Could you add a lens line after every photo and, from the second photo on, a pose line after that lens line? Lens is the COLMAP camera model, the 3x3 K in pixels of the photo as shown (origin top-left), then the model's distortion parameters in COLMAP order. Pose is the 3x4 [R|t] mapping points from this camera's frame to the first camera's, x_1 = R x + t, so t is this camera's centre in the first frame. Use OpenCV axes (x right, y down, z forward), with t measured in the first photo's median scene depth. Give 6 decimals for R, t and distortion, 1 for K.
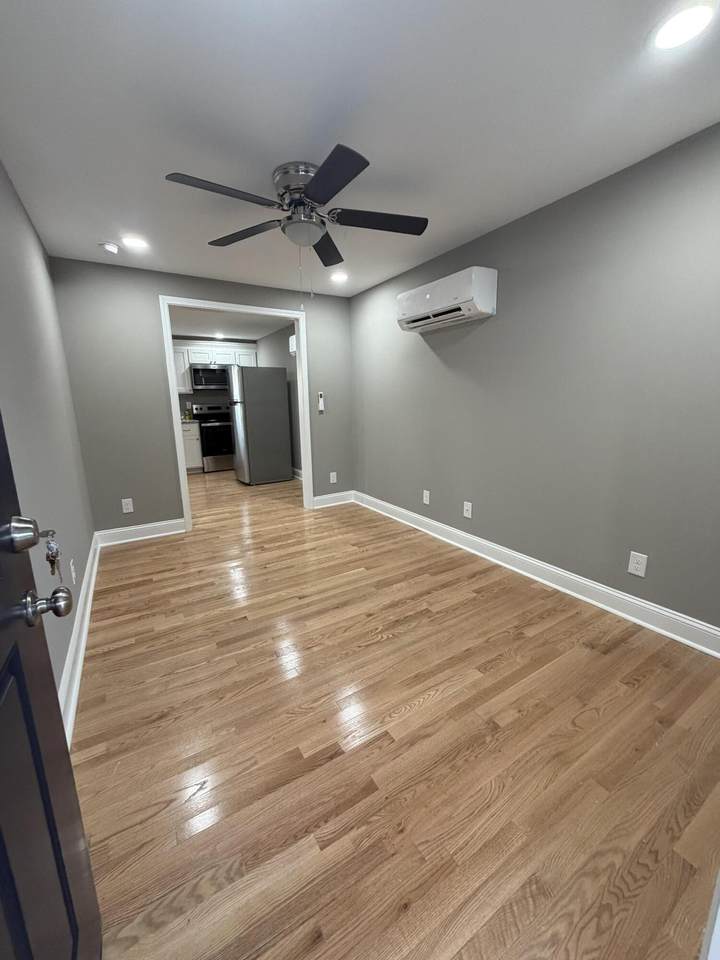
lens RADIAL K [[388.2, 0, 360.0], [0, 388.2, 480.0], [0, 0, 1]] dist [0.013592, 0.000027]
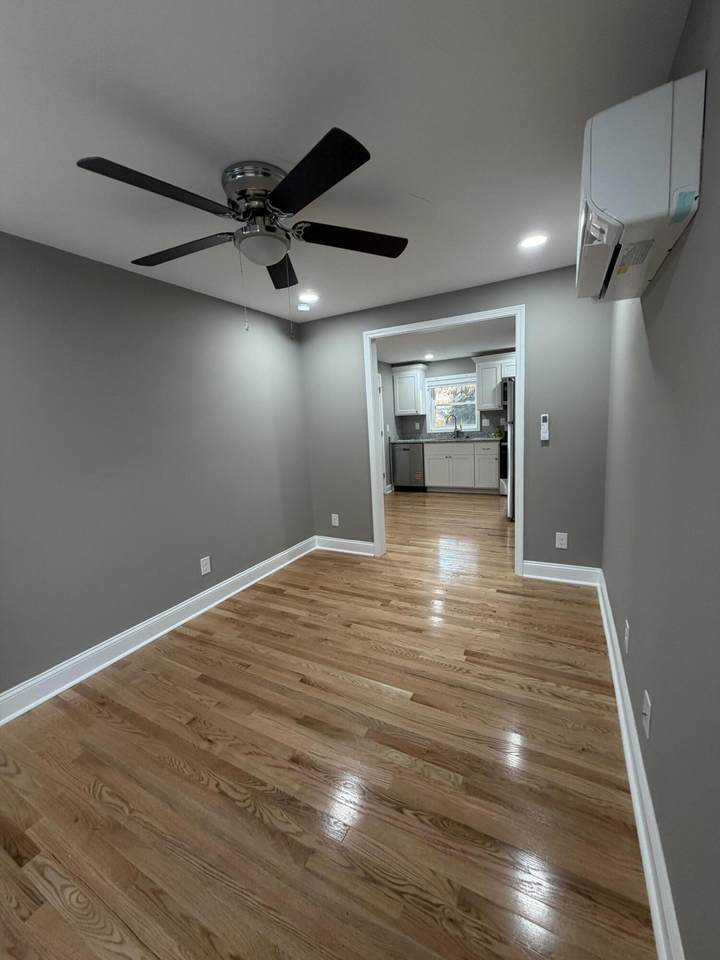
lens RADIAL K [[388.2, 0, 360.0], [0, 388.2, 480.0], [0, 0, 1]] dist [0.013592, 0.000027]
pose [[0.498735, 0.127513, -0.857324, 0.365930], [-0.134340, 0.988539, 0.068879, -0.125077], [0.856280, 0.080821, 0.510149, 0.416756]]
